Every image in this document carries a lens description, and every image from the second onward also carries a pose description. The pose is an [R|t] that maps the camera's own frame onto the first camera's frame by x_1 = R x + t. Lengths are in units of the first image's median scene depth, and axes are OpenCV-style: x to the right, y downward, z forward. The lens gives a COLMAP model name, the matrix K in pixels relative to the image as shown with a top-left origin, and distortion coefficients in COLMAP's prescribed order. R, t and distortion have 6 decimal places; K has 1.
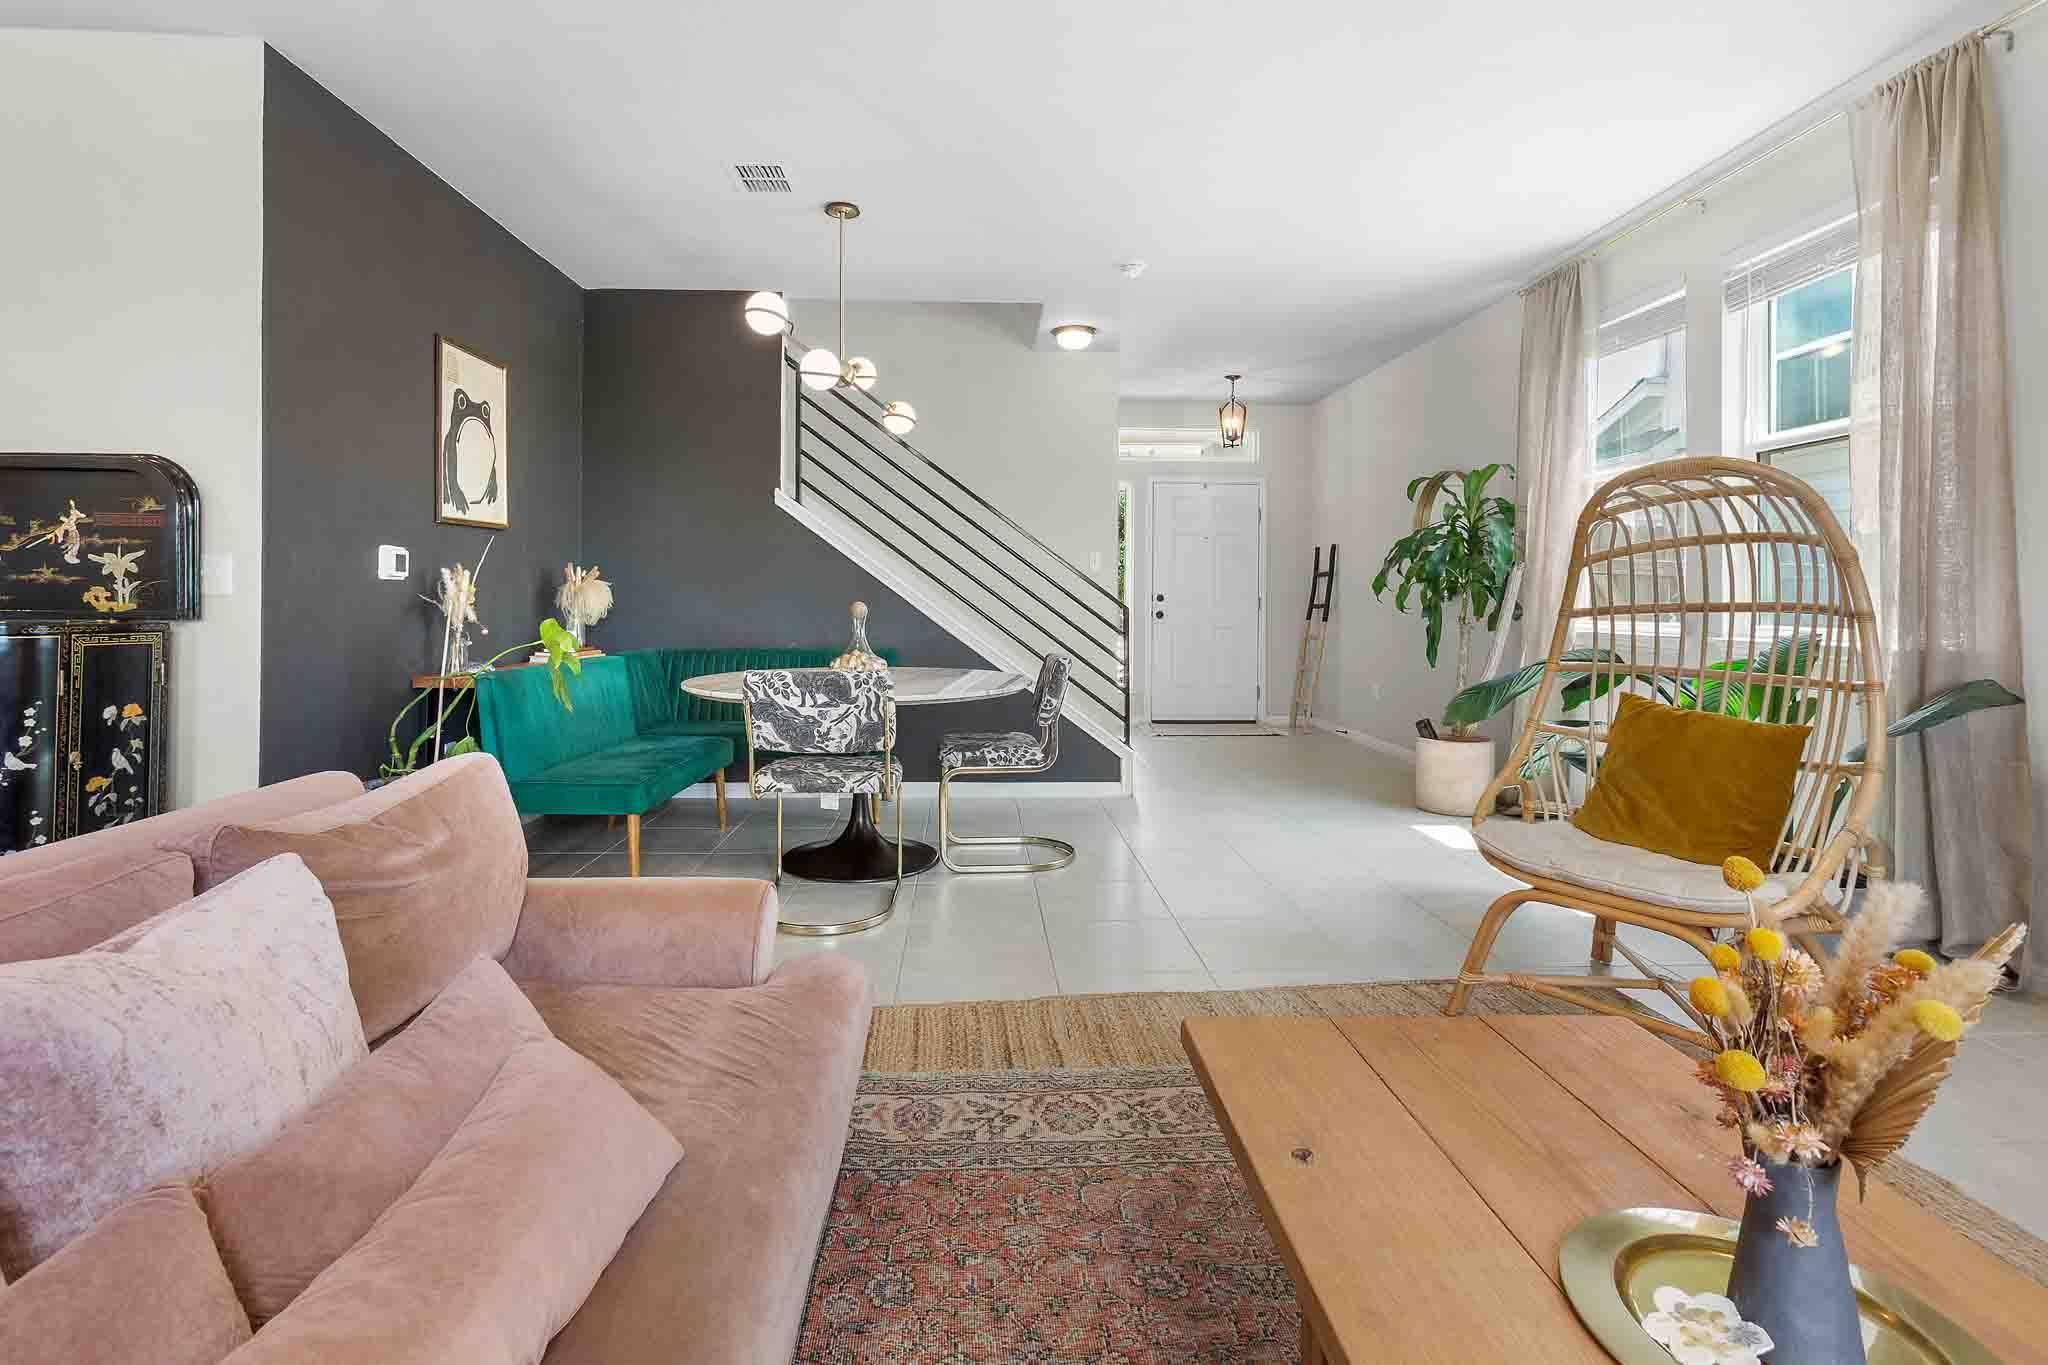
lens RADIAL K [[949.0, 0, 1003.7], [0, 949.0, 599.1], [0, 0, 1]] dist [-0.011045, 0.009201]
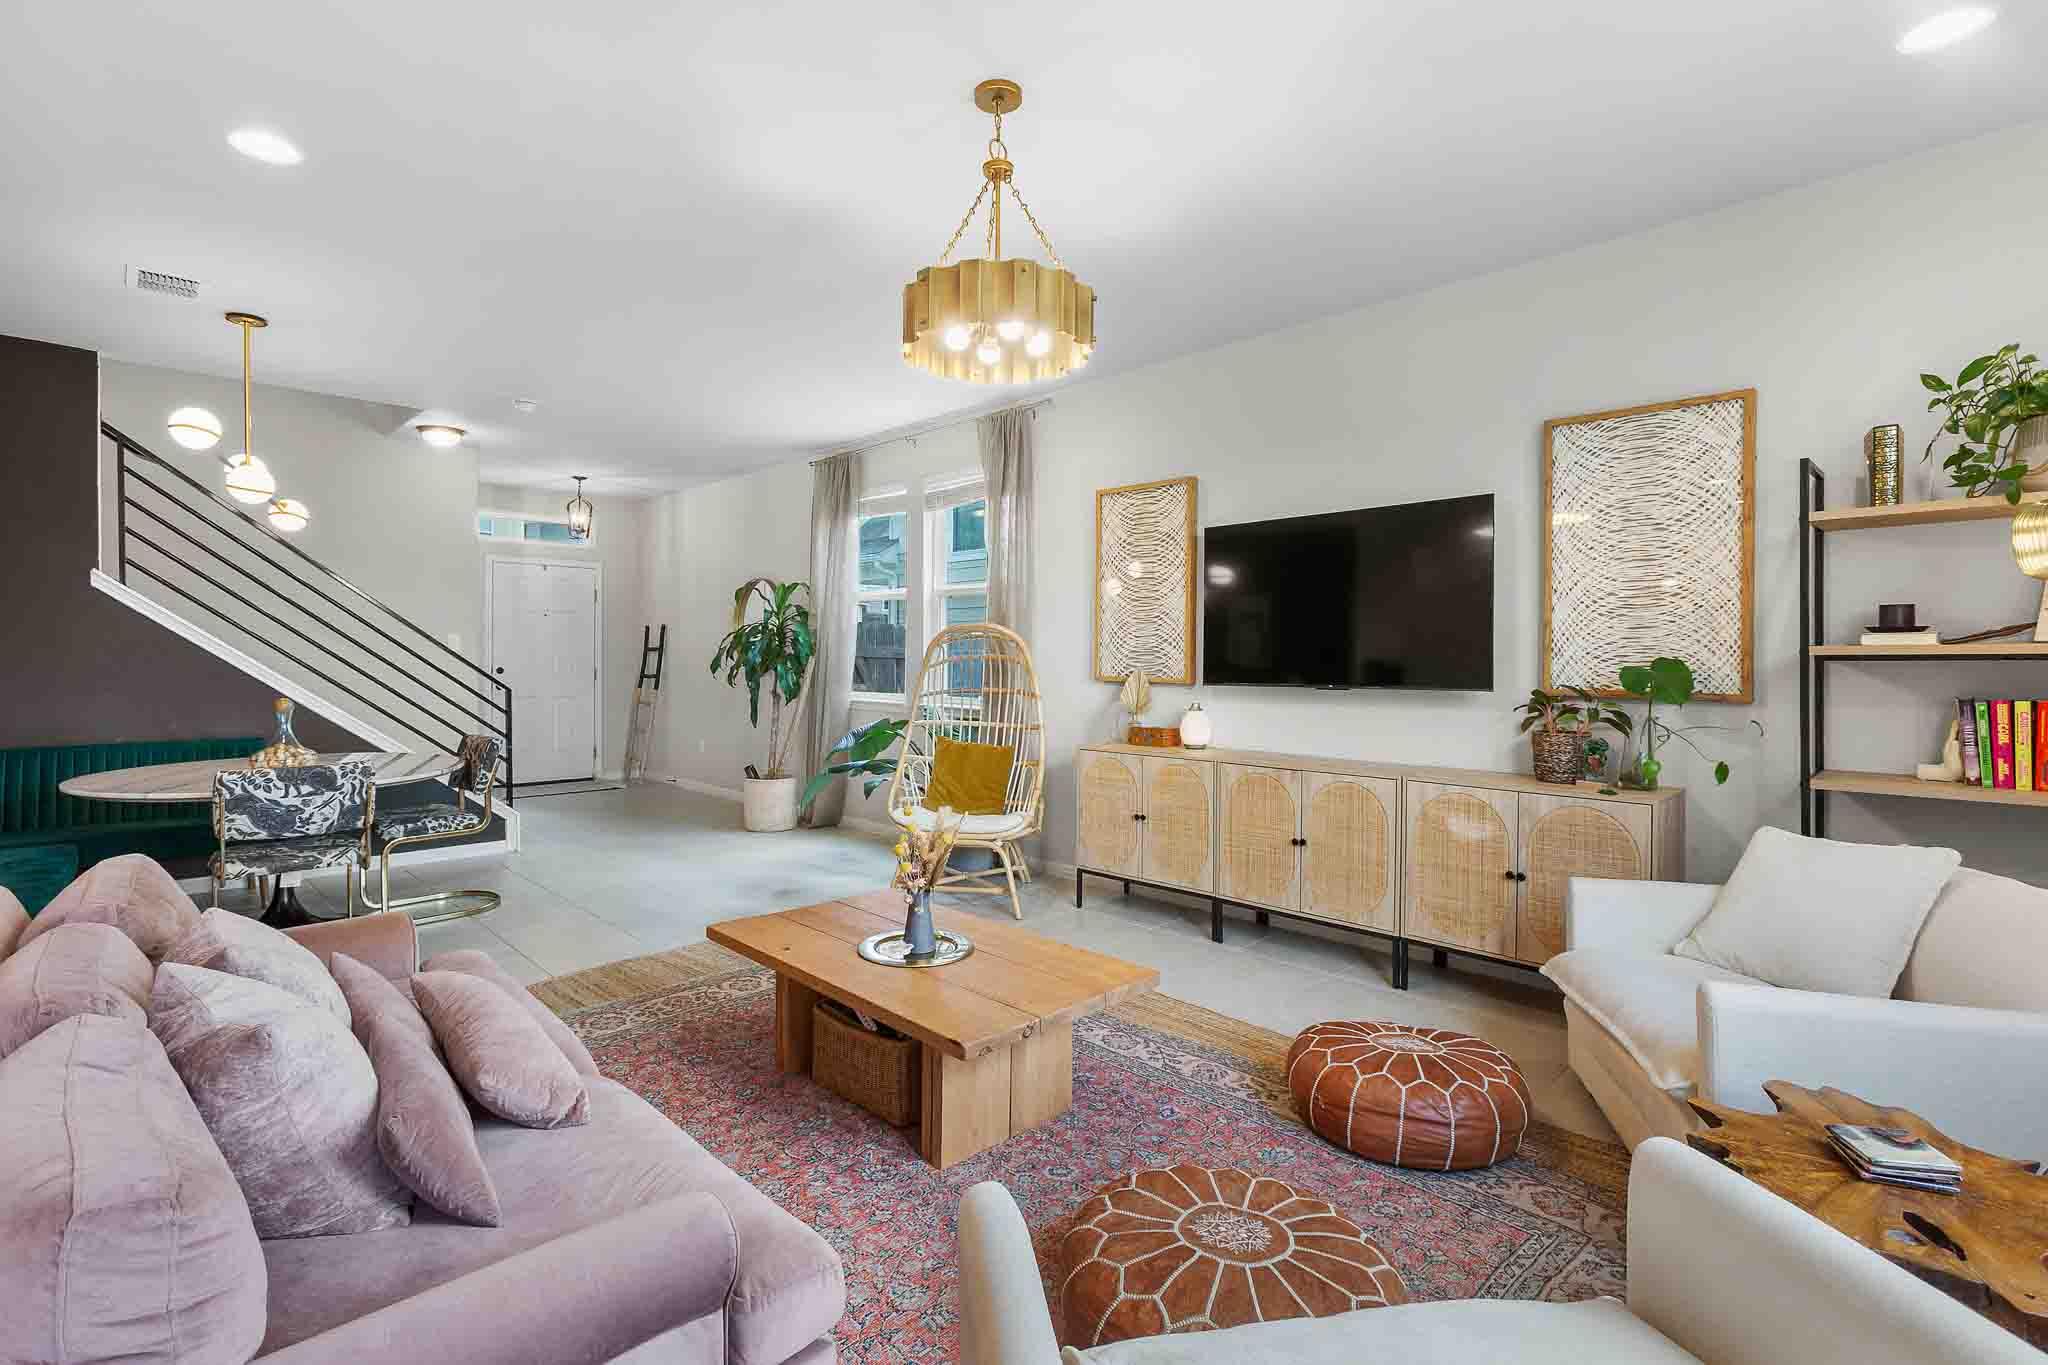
lens RADIAL K [[949.0, 0, 991.2], [0, 949.0, 669.3], [0, 0, 1]] dist [-0.011045, 0.009201]
pose [[0.751274, -0.012639, 0.659869, -0.282881], [-0.001893, 0.999771, 0.021305, -0.060026], [-0.659988, -0.017255, 0.751078, -0.372968]]
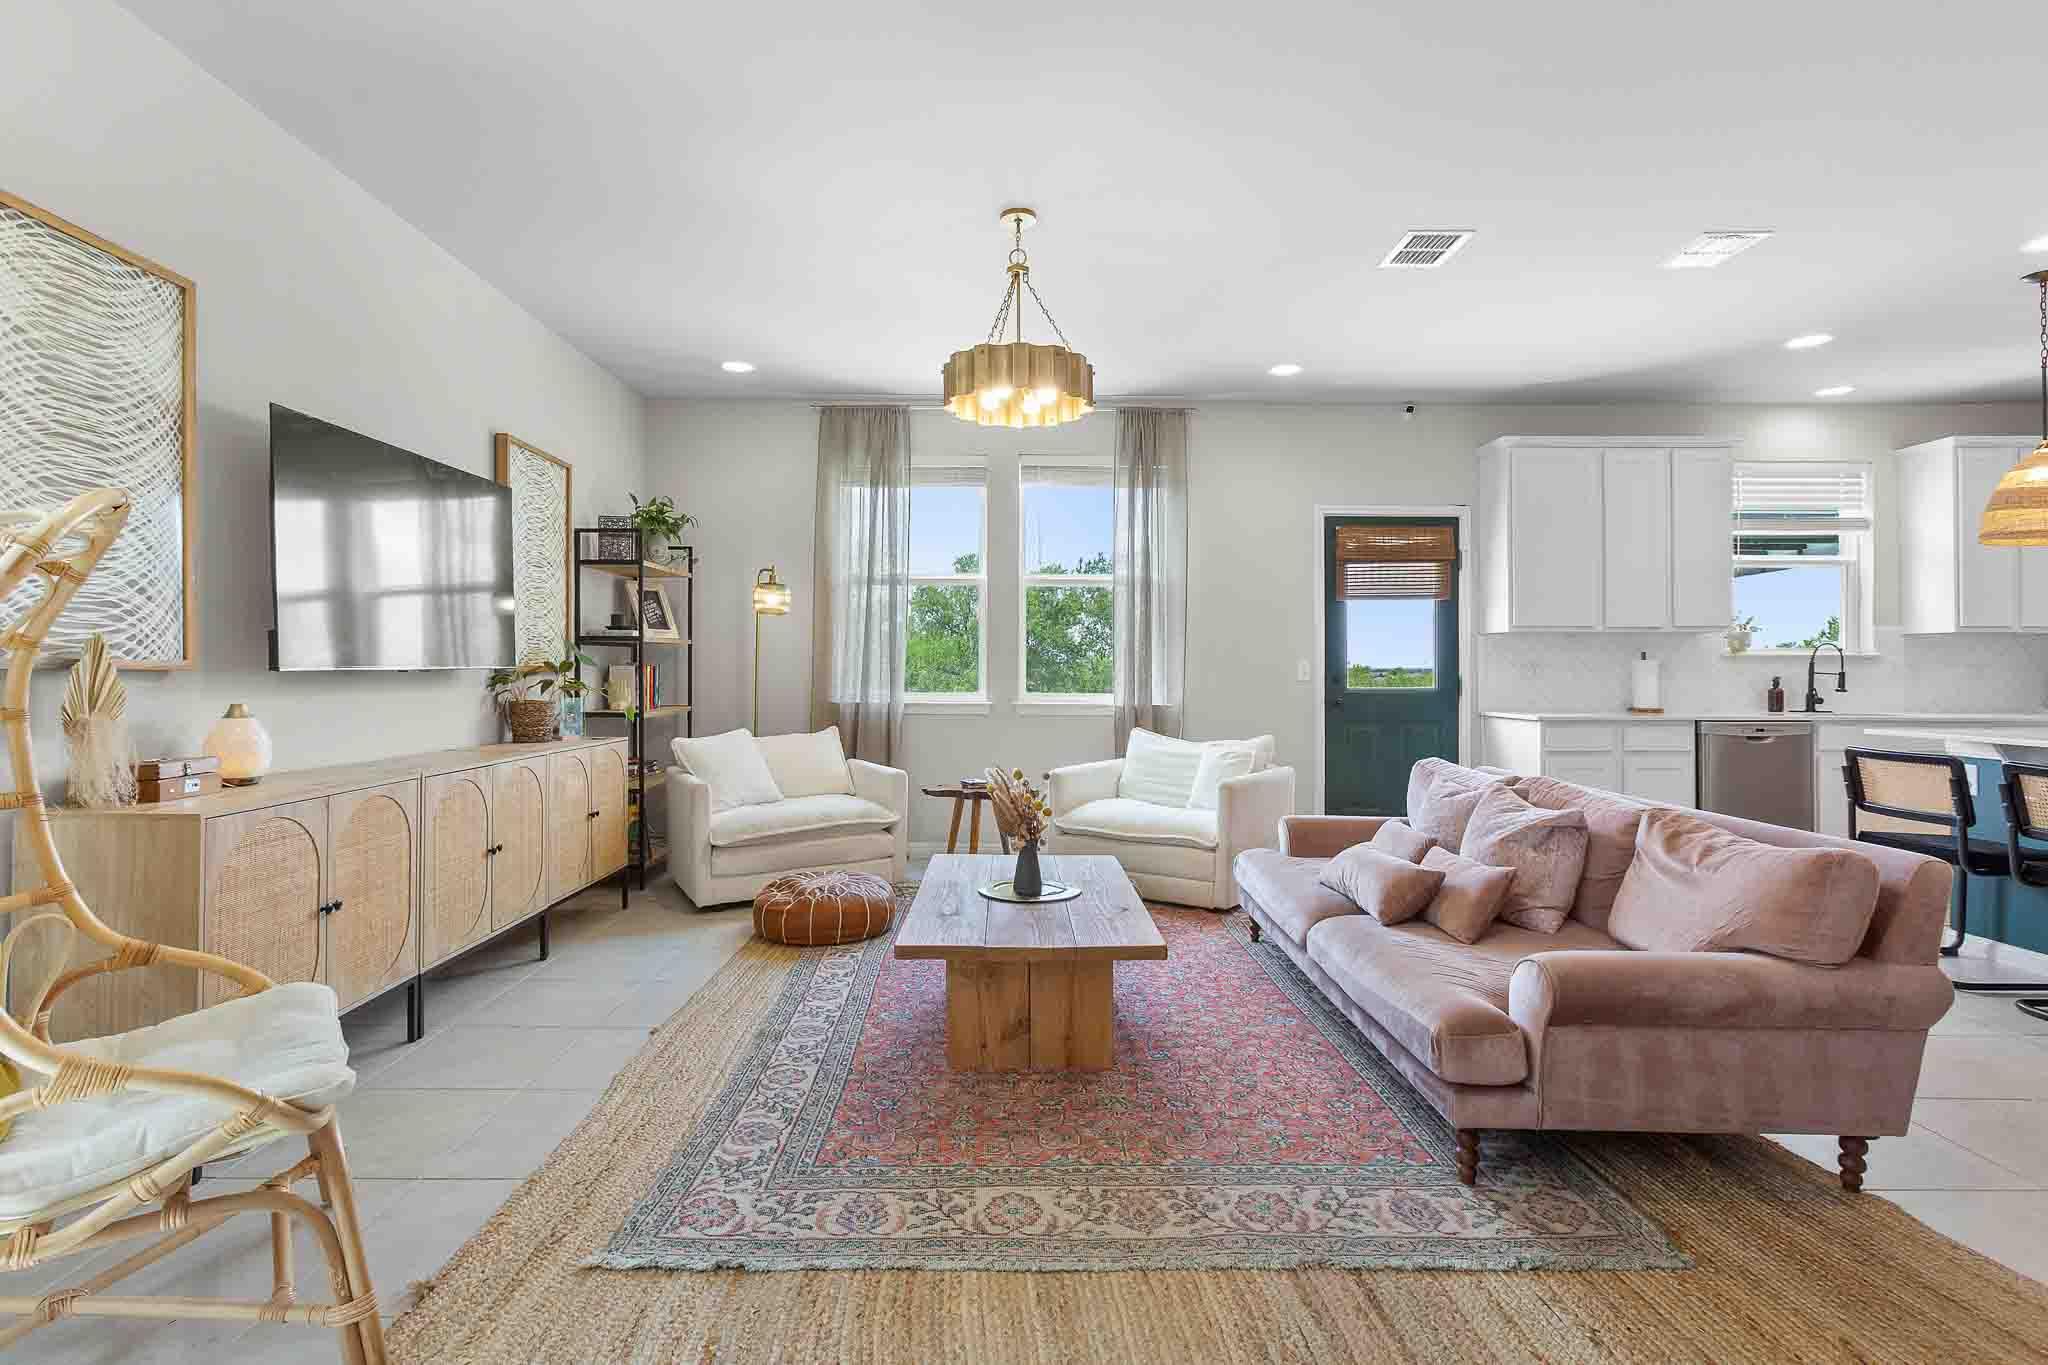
lens RADIAL K [[949.0, 0, 1004.2], [0, 949.0, 669.4], [0, 0, 1]] dist [-0.011045, 0.009201]
pose [[-0.999303, -0.005964, 0.036854, 0.174770], [-0.006119, 0.999973, -0.004073, -0.014050], [-0.036829, -0.004296, -0.999312, 1.124971]]
